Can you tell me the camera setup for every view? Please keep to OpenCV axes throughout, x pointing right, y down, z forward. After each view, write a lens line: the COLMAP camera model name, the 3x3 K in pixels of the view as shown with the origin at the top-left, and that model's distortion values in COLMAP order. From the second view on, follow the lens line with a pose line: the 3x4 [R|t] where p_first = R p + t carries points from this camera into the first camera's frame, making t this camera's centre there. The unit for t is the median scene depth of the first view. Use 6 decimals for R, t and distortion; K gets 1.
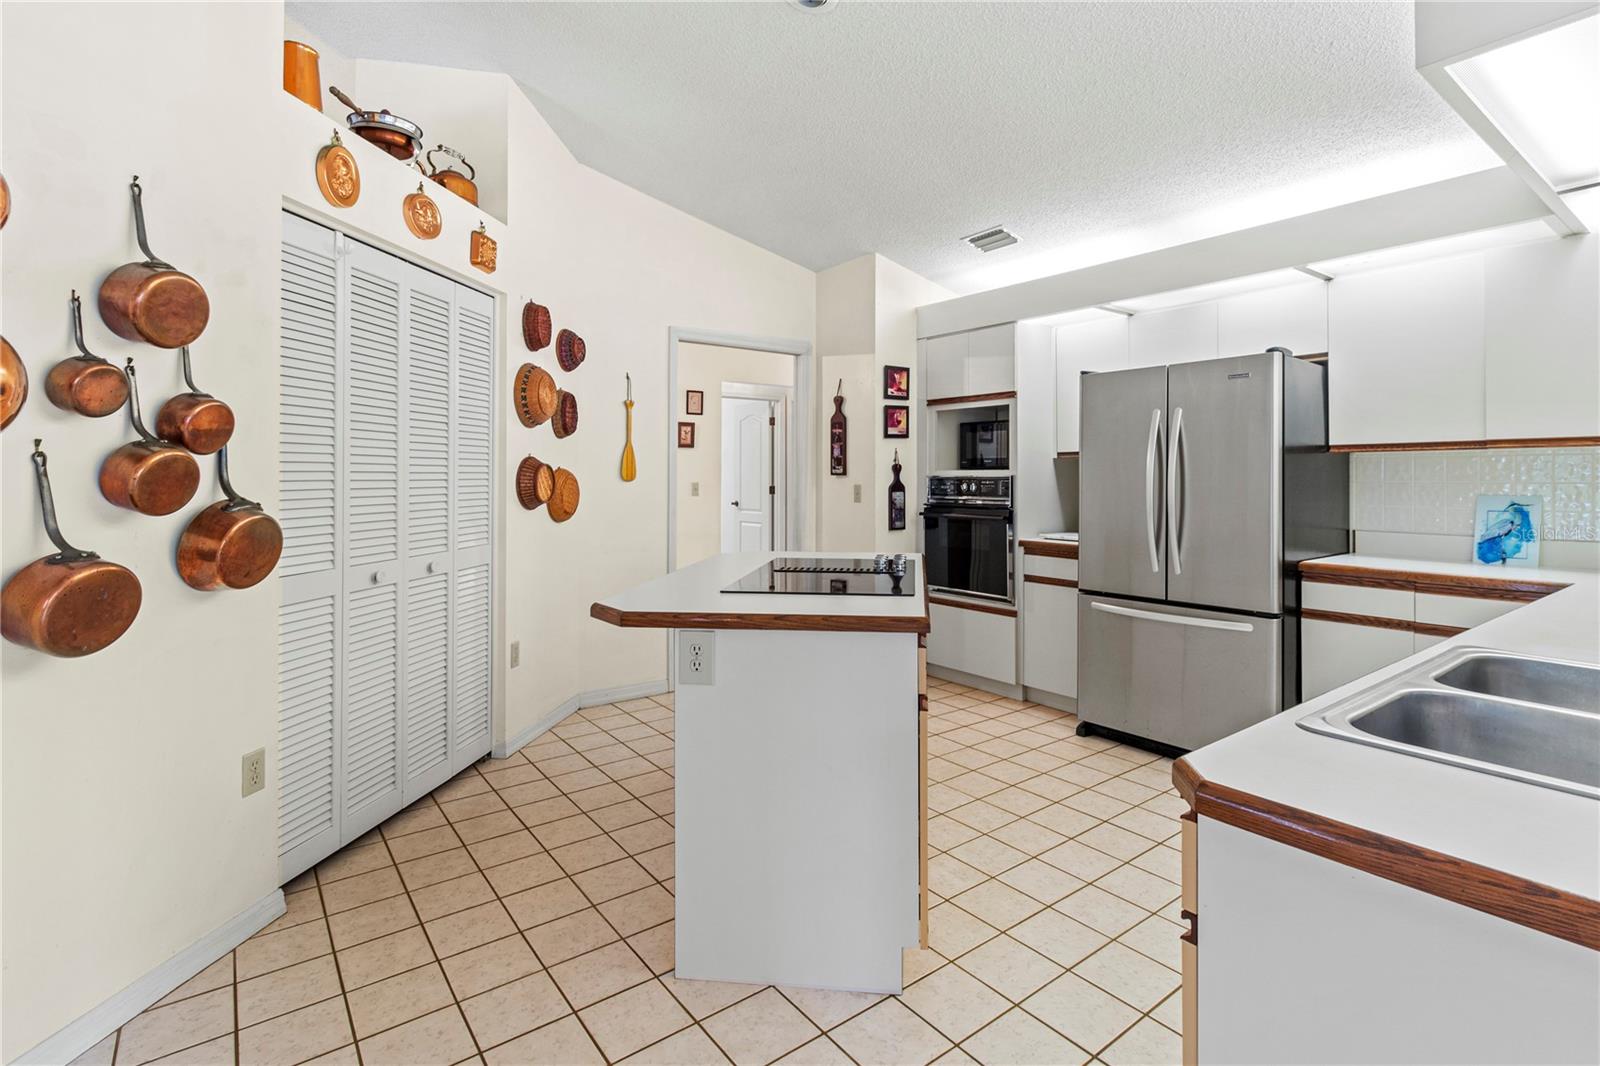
lens RADIAL K [[766.2, 0, 807.0], [0, 766.2, 475.3], [0, 0, 1]] dist [0.002052, 0.000348]
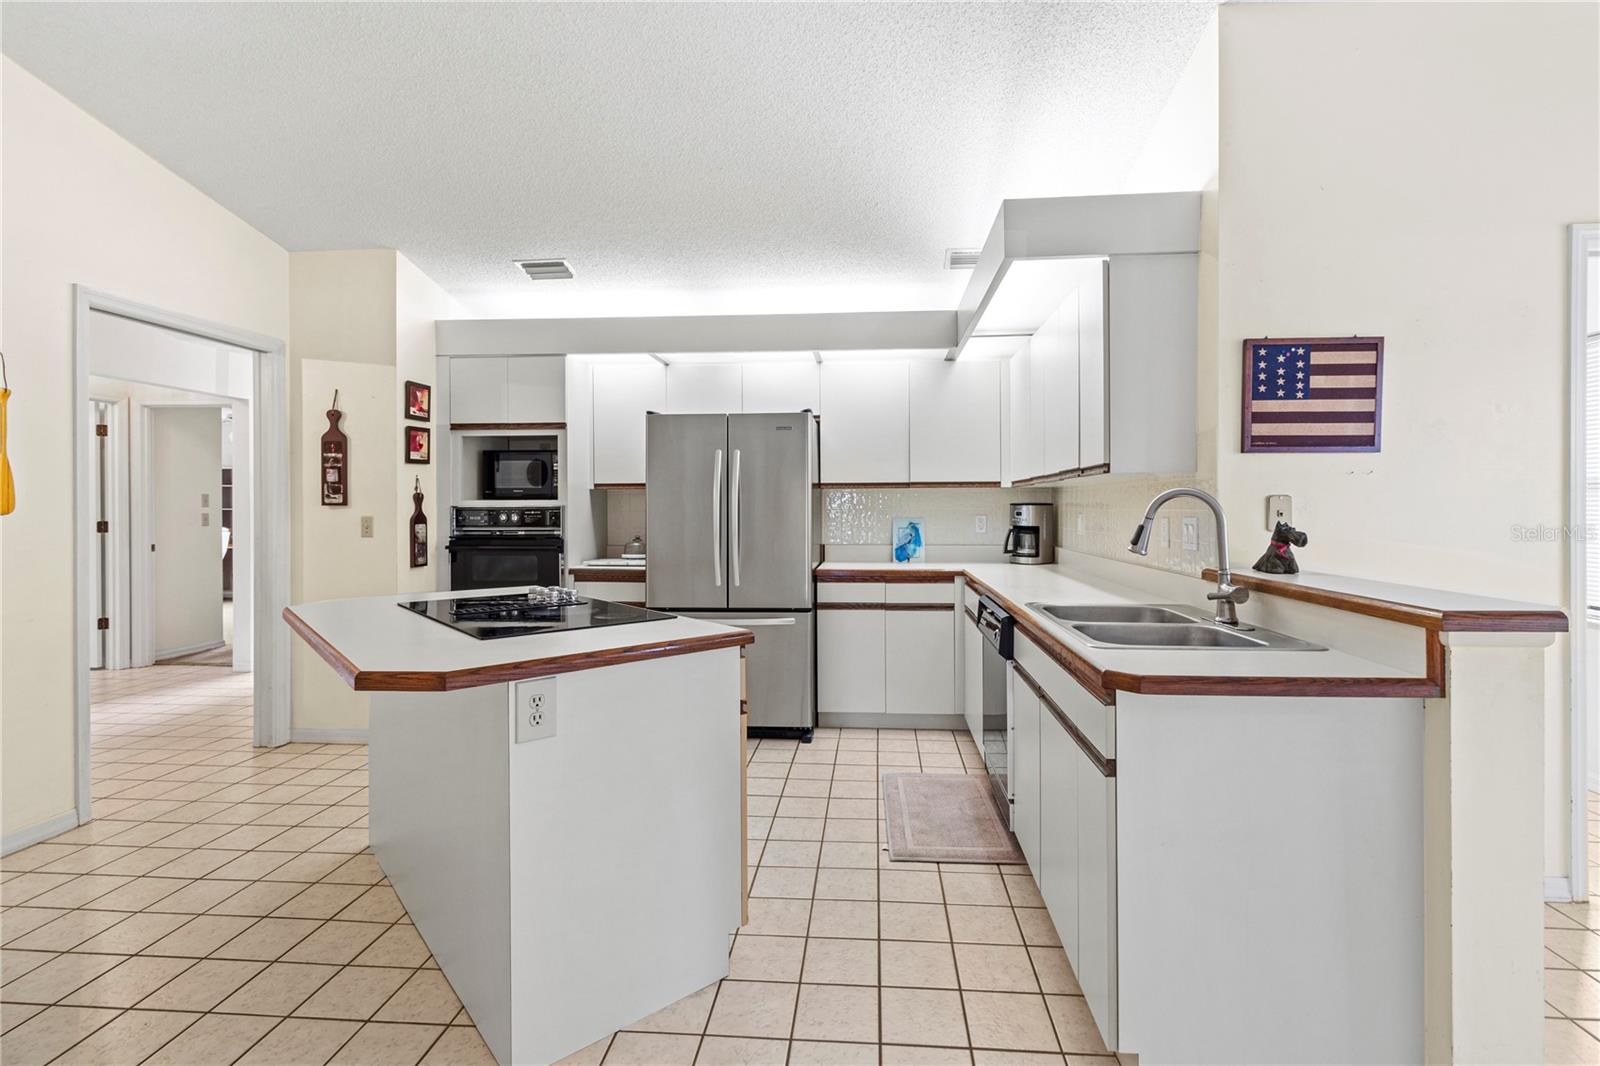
lens RADIAL K [[754.8, 0, 815.9], [0, 754.8, 509.6], [0, 0, 1]] dist [-0.000001, -0.000313]
pose [[0.668810, -0.004598, 0.743419, -0.230796], [0.001185, 0.999986, 0.005119, 0.000930], [-0.743432, -0.002542, 0.668807, 0.070905]]
